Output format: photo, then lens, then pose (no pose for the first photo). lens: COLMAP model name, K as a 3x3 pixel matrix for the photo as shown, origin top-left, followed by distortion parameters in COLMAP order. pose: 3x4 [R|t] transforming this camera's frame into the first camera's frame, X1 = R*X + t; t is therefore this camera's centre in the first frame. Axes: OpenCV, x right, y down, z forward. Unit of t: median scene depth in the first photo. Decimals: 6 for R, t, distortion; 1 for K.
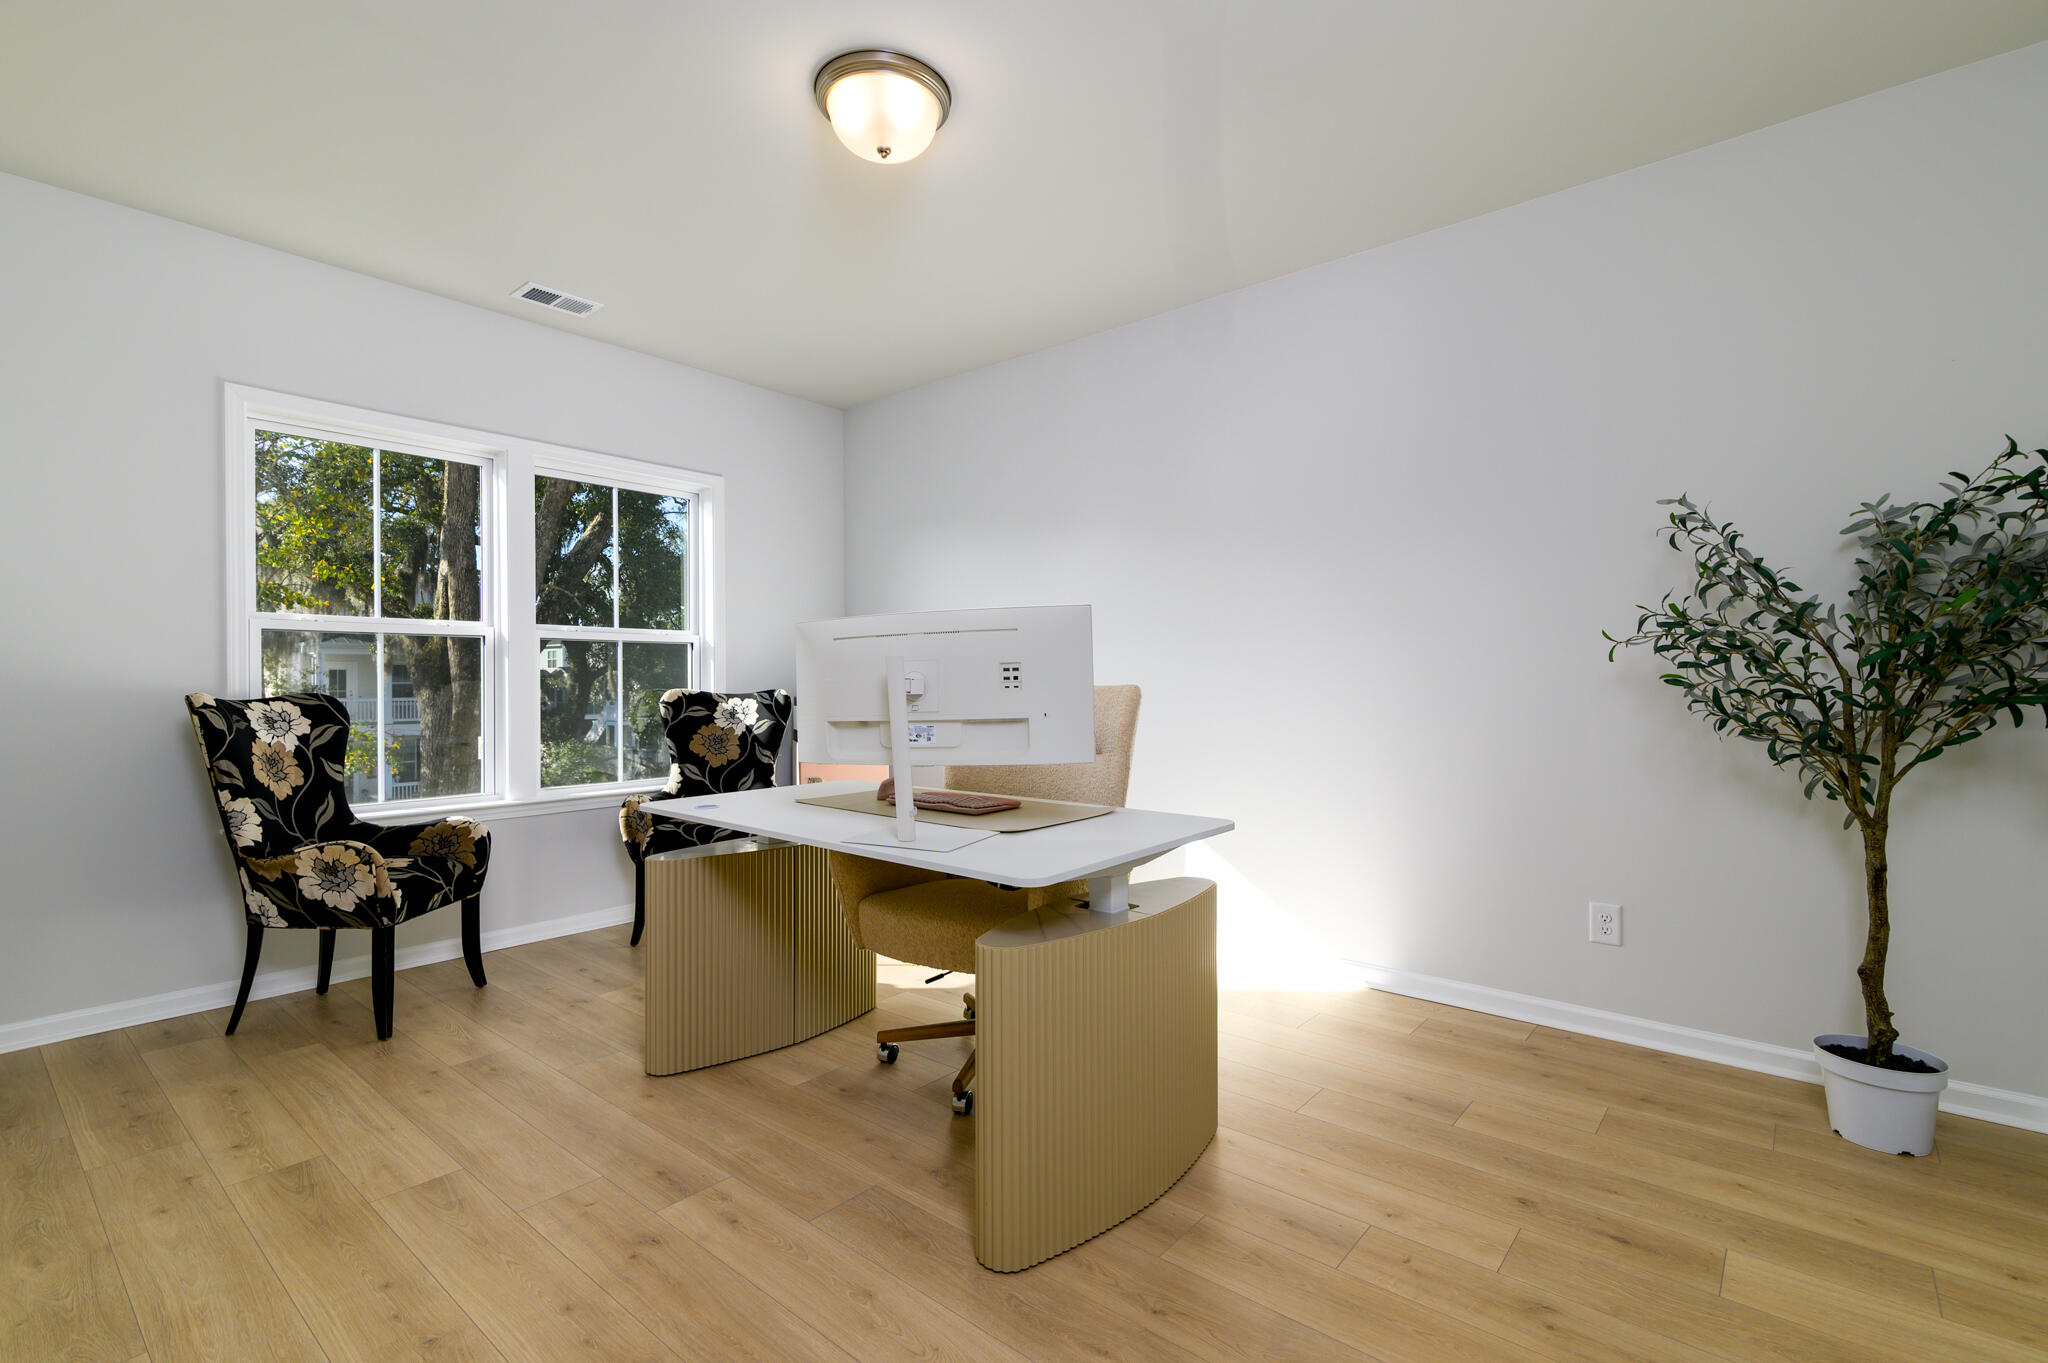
lens RADIAL K [[930.9, 0, 1016.9], [0, 930.9, 689.3], [0, 0, 1]] dist [0.023108, -0.001148]
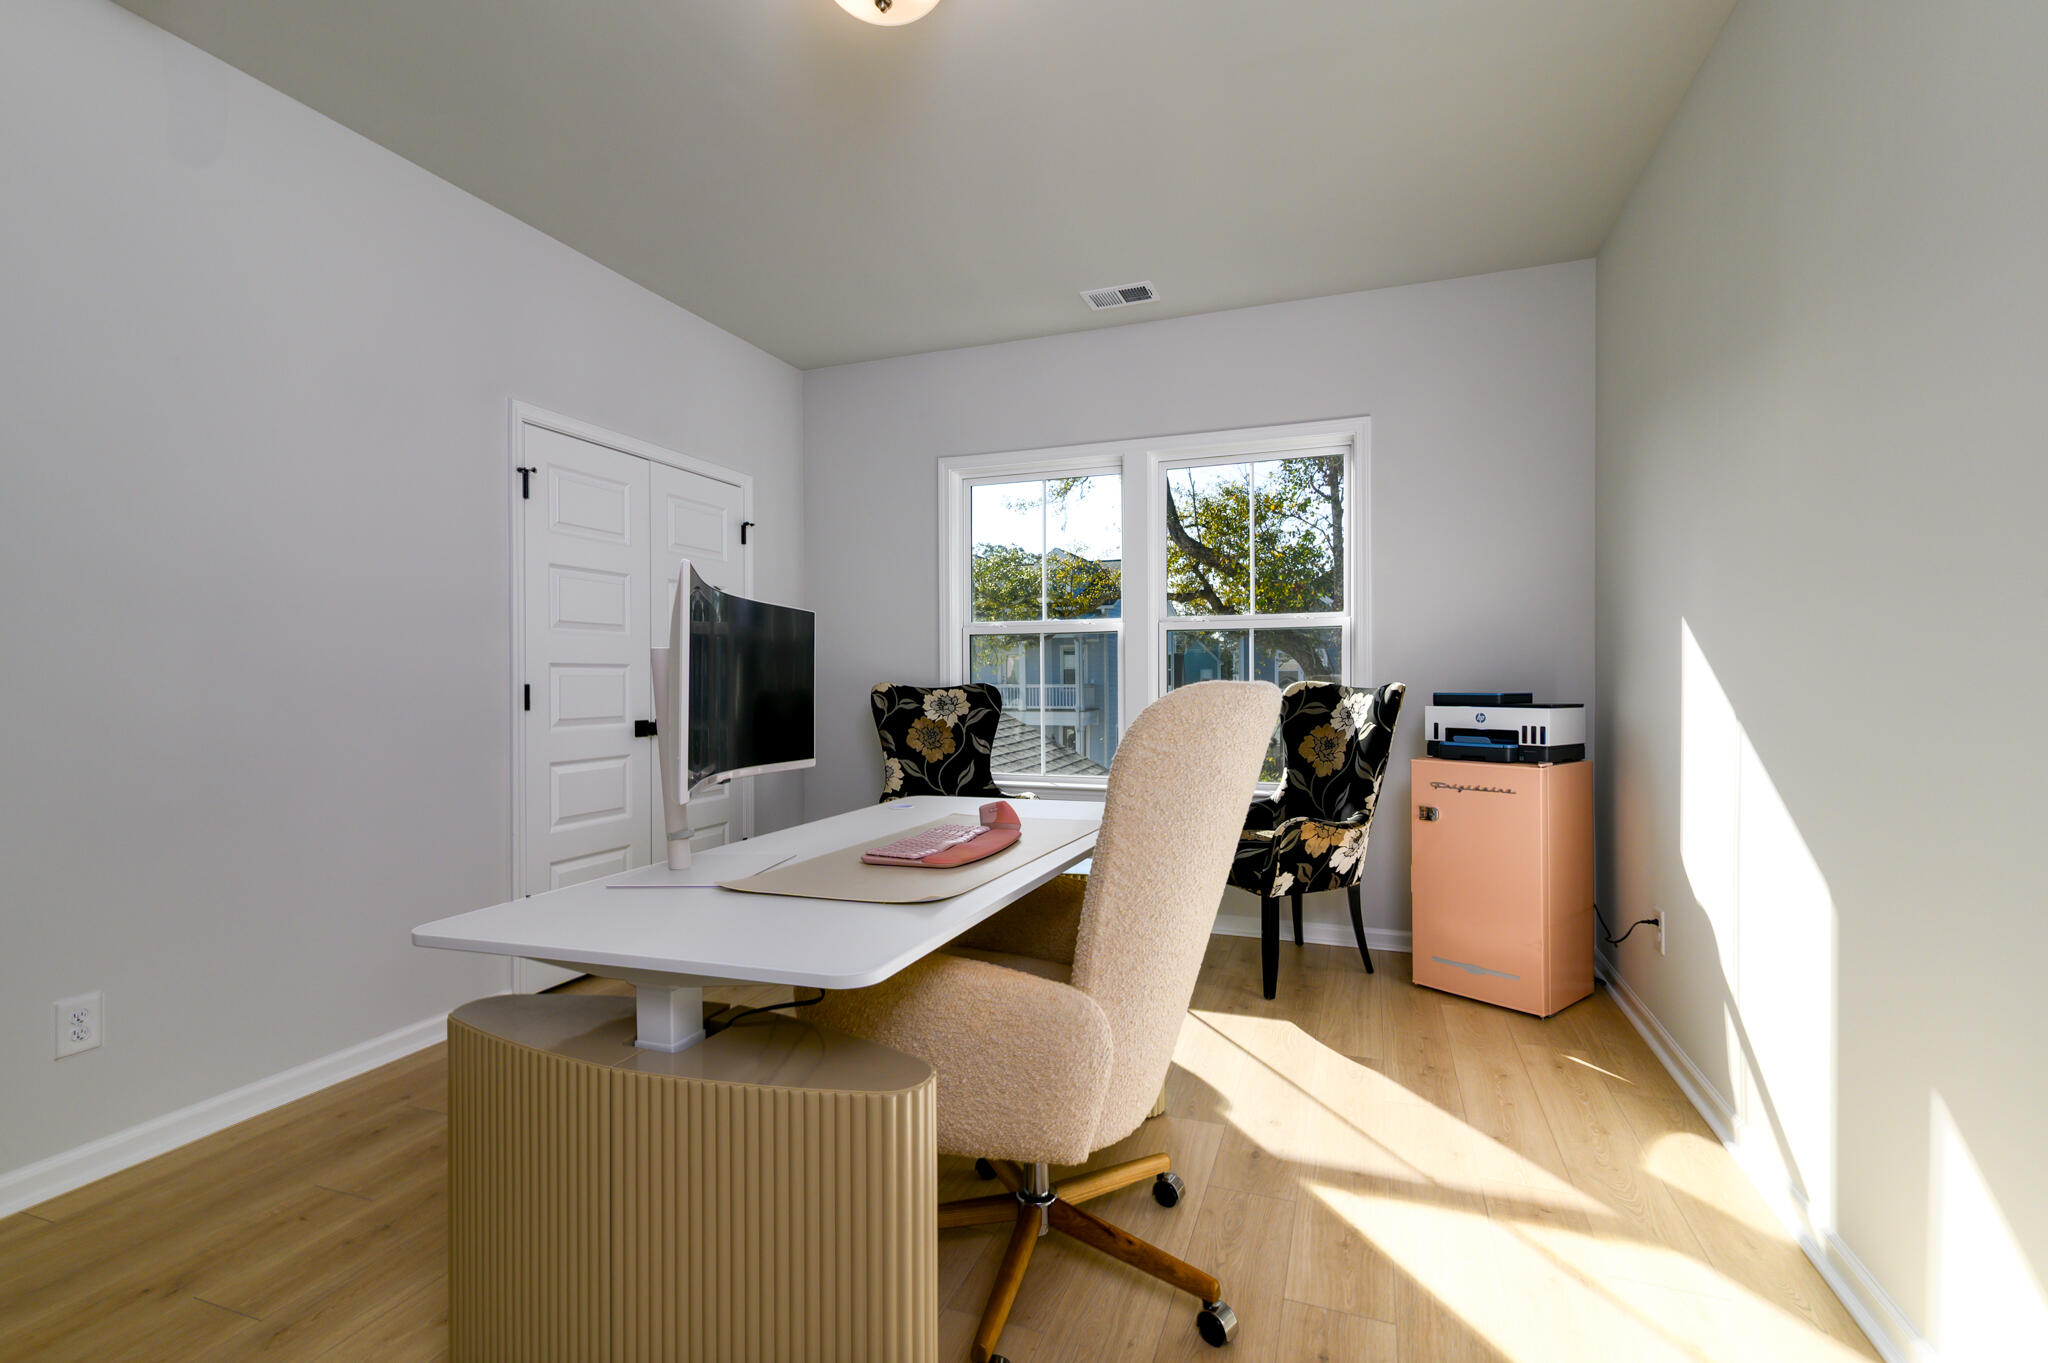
lens RADIAL K [[930.9, 0, 1016.9], [0, 930.9, 689.3], [0, 0, 1]] dist [0.023108, -0.001148]
pose [[0.344912, 0.012007, -0.938558, 0.472819], [-0.004529, 0.999928, 0.011128, -0.001946], [0.938624, 0.000413, 0.344942, 0.622220]]
